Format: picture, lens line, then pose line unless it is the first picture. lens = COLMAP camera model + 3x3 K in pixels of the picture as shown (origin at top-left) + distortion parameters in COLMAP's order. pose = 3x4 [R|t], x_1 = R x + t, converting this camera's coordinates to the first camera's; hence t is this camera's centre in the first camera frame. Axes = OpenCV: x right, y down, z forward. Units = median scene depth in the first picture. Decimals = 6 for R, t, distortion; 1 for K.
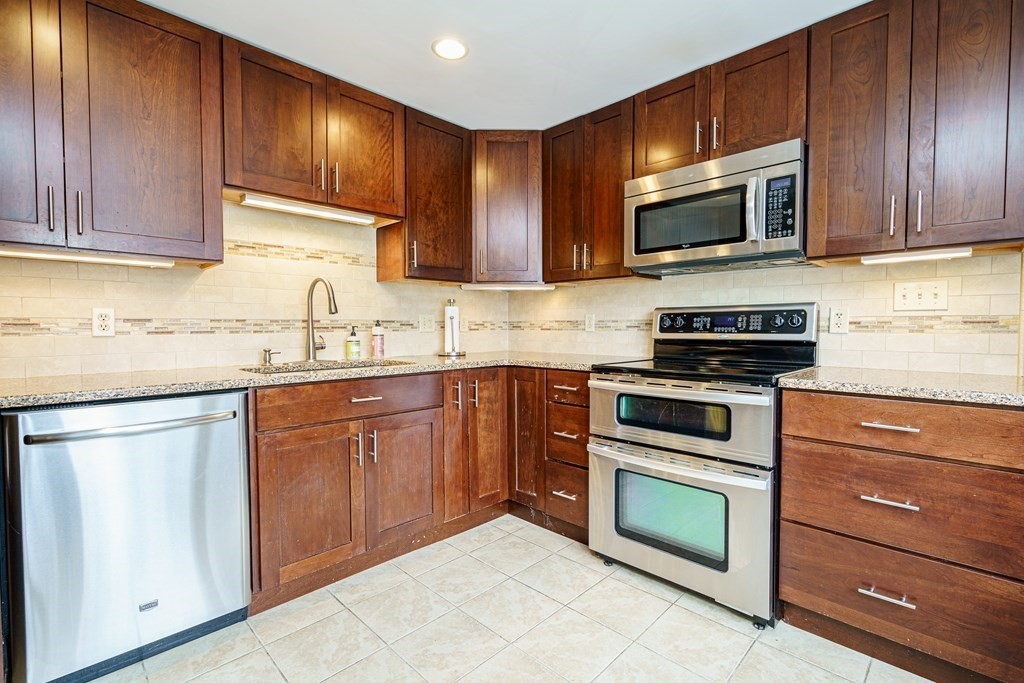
lens RADIAL K [[471.8, 0, 509.9], [0, 471.8, 341.4], [0, 0, 1]] dist [-0.002587, 0.000525]
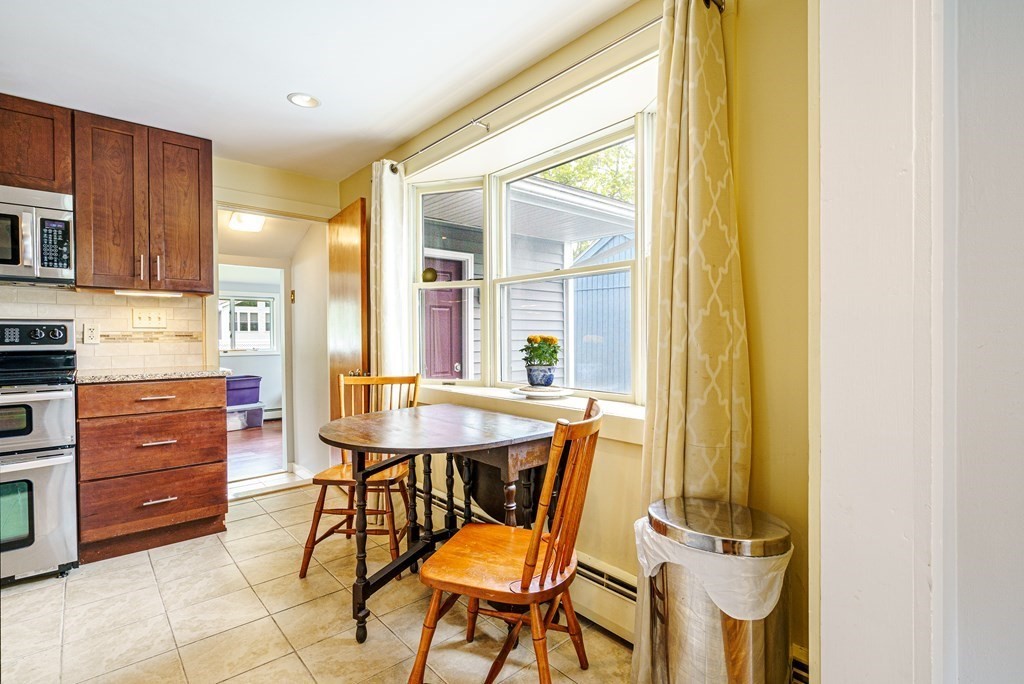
lens RADIAL K [[471.8, 0, 512.6], [0, 471.8, 341.9], [0, 0, 1]] dist [-0.002587, 0.000525]
pose [[0.065915, -0.009032, 0.997784, -0.593336], [0.037443, 0.999277, 0.006572, 0.014376], [-0.997122, 0.036927, 0.066206, -0.285587]]
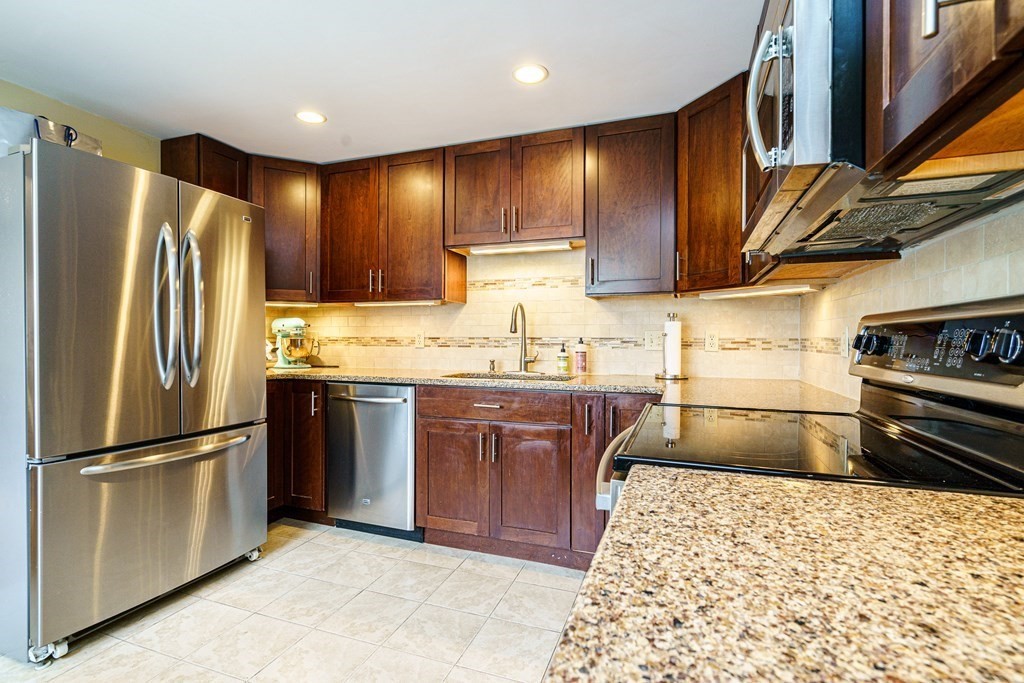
lens RADIAL K [[471.8, 0, 509.7], [0, 471.8, 341.2], [0, 0, 1]] dist [-0.002587, 0.000525]
pose [[0.413580, 0.009352, -0.910420, 0.839972], [-0.034346, 0.999396, -0.005337, -0.036554], [0.909820, 0.033477, 0.413652, 0.591642]]
